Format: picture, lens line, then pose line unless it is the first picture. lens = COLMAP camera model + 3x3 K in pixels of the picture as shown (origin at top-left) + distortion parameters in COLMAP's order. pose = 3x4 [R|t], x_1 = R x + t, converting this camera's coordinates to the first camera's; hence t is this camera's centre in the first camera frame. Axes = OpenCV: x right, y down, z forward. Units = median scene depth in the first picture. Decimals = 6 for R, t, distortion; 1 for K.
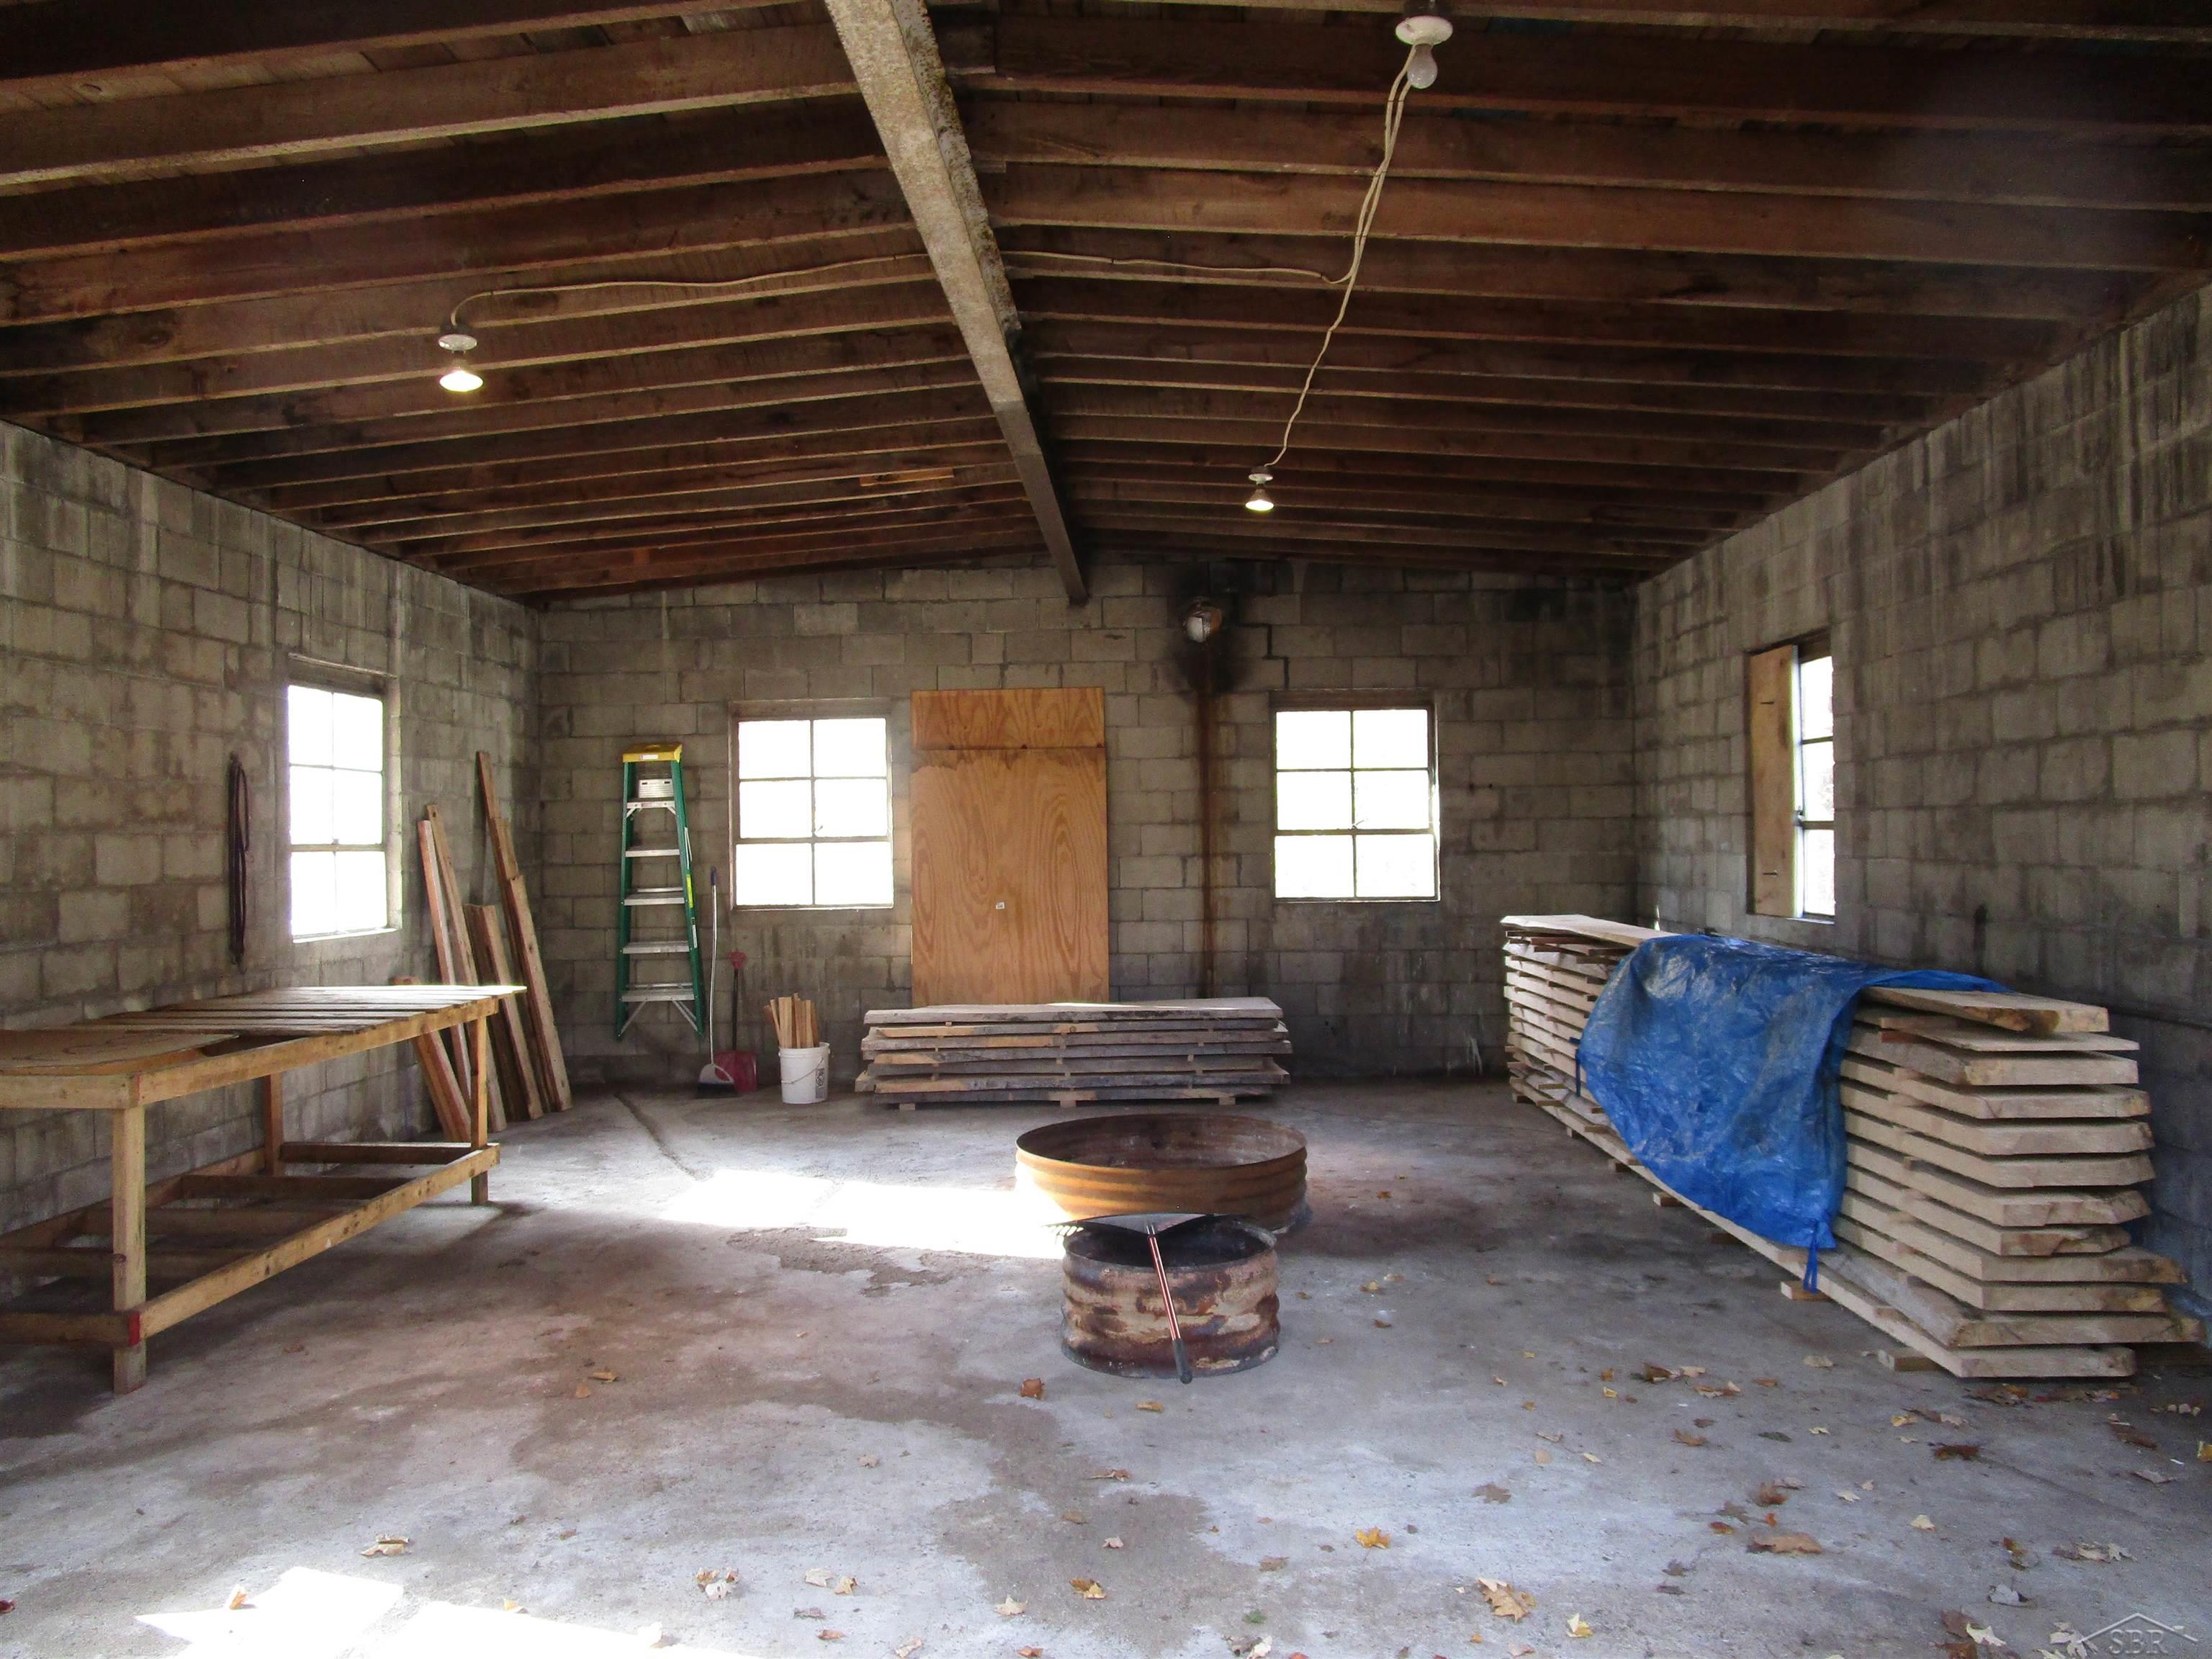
lens RADIAL K [[1579.3, 0, 1110.6], [0, 1579.3, 819.2], [0, 0, 1]] dist [-0.028981, 0.010378]
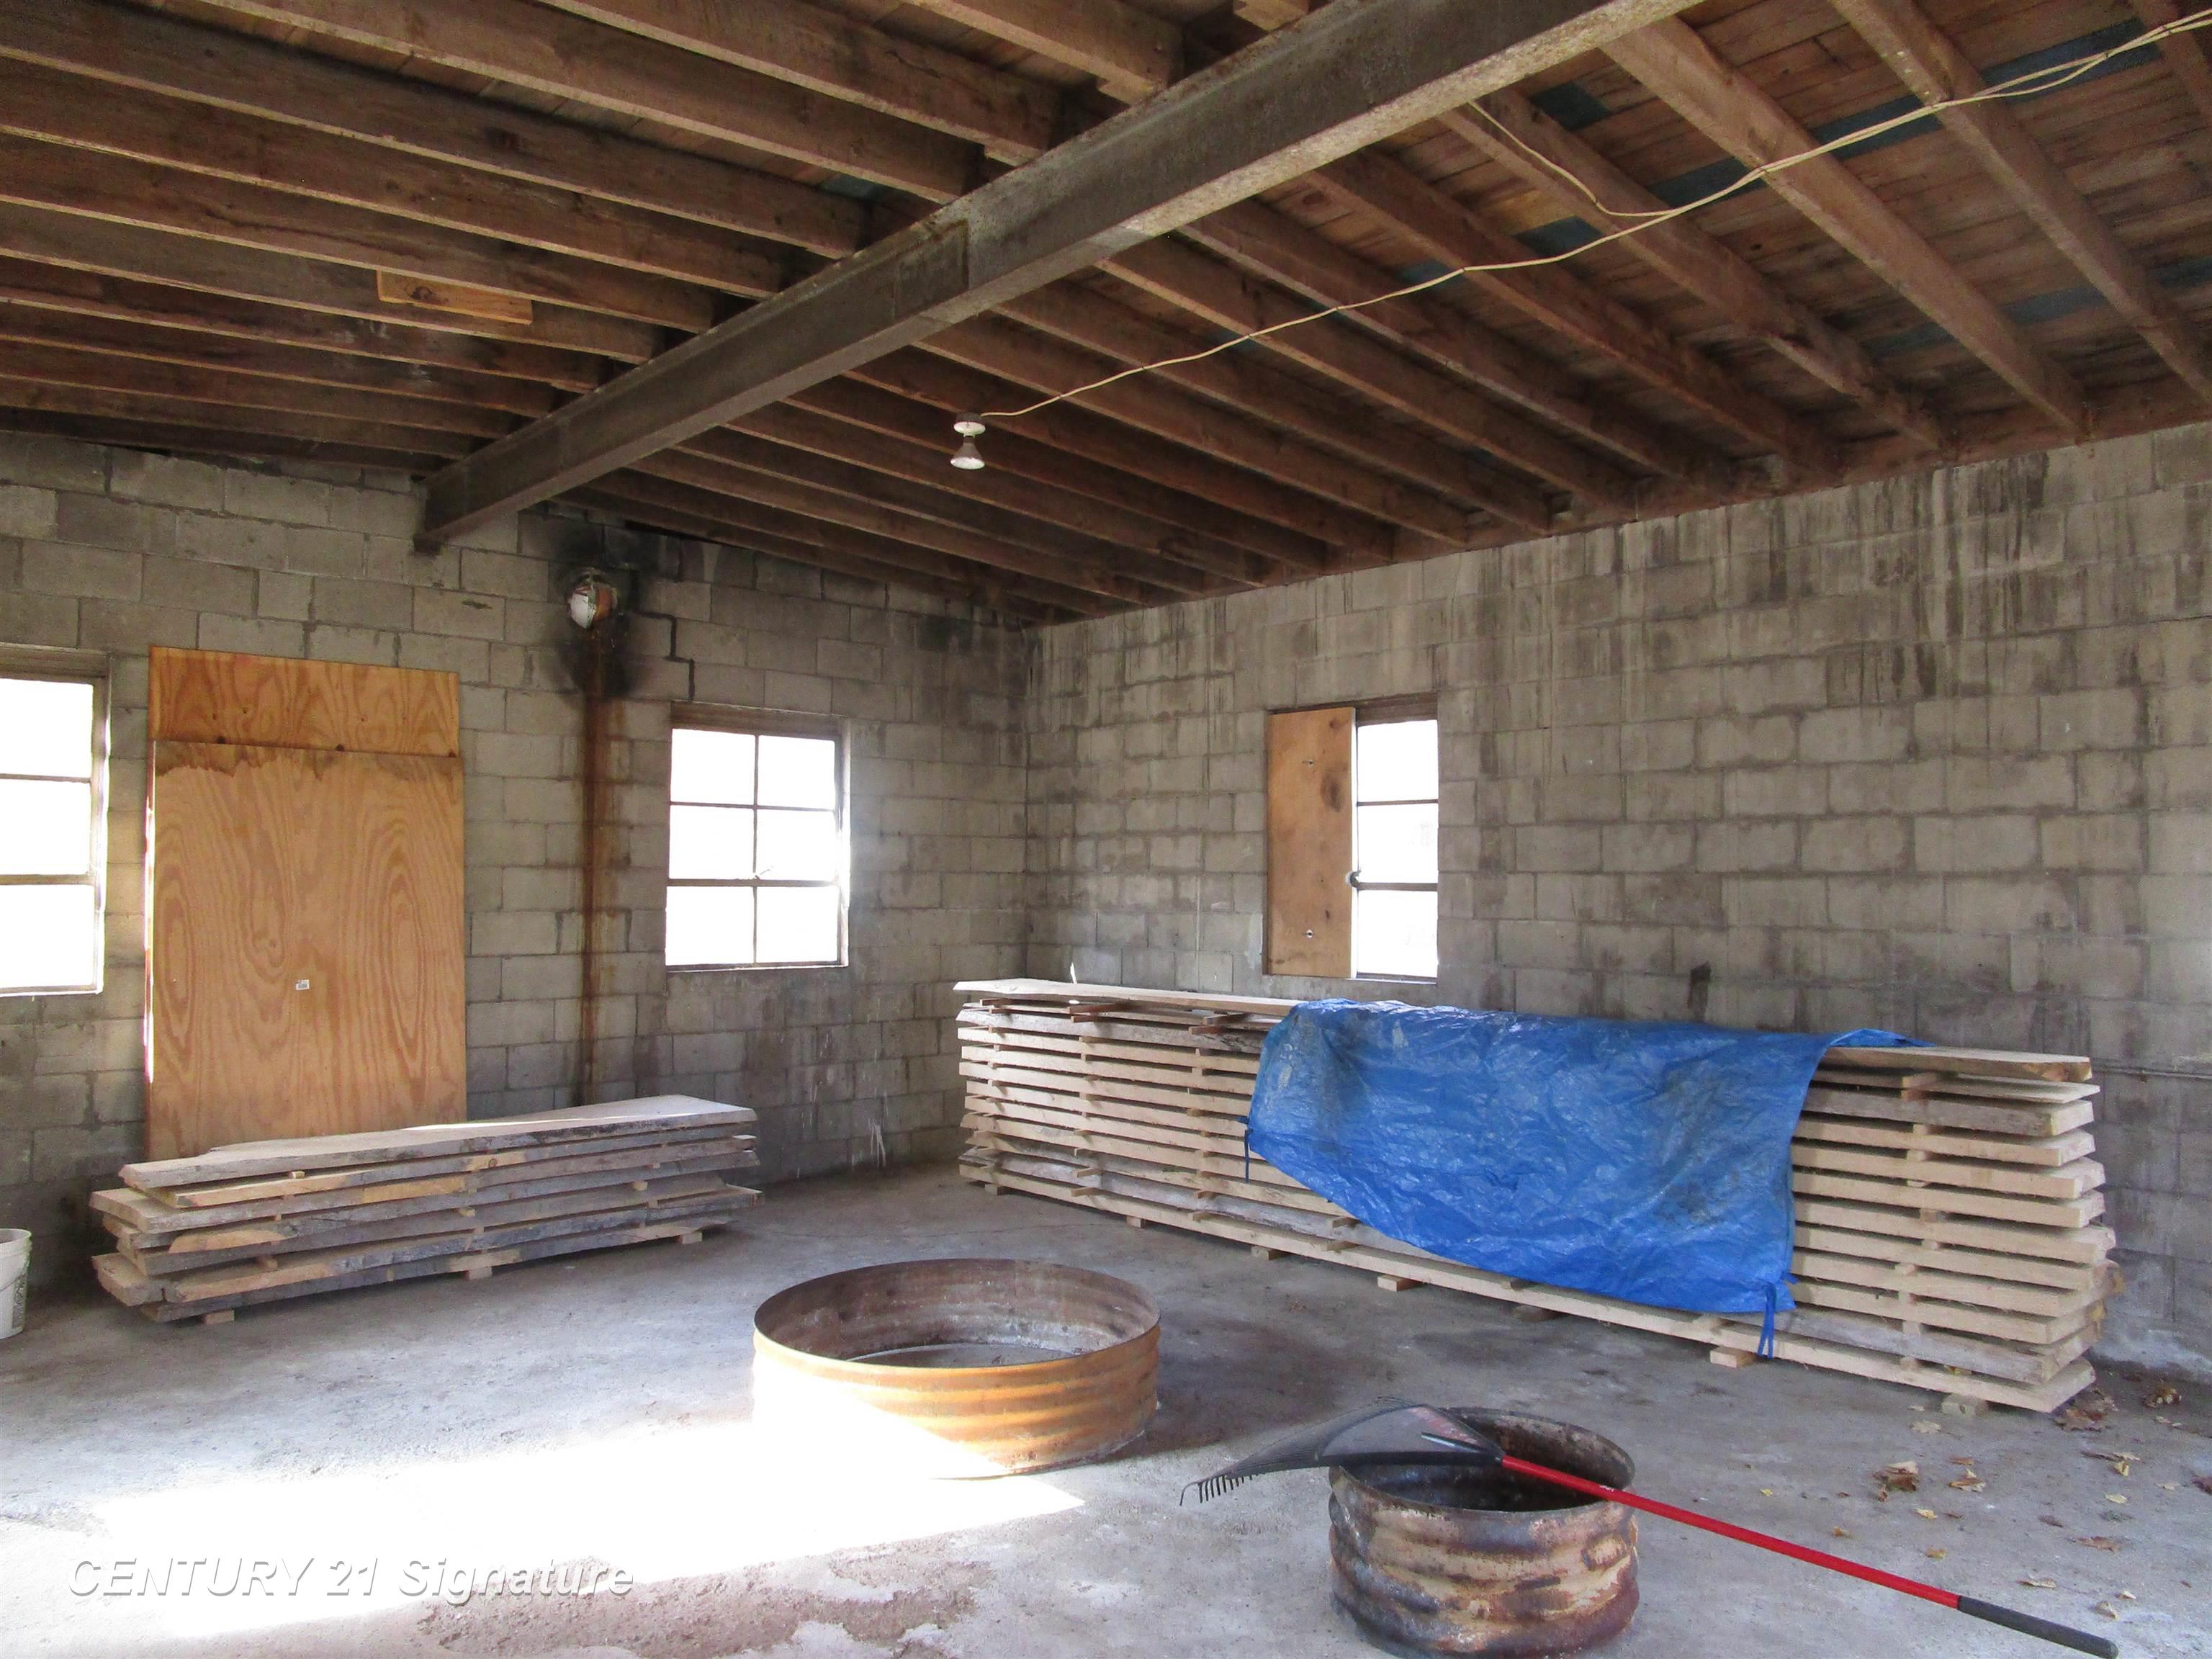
lens RADIAL K [[1579.3, 0, 1110.6], [0, 1579.3, 819.2], [0, 0, 1]] dist [-0.028981, 0.010378]
pose [[0.714004, 0.046094, 0.698623, -0.291328], [-0.023104, 0.998838, -0.042289, 0.005471], [-0.699760, 0.014053, 0.714239, 0.293800]]
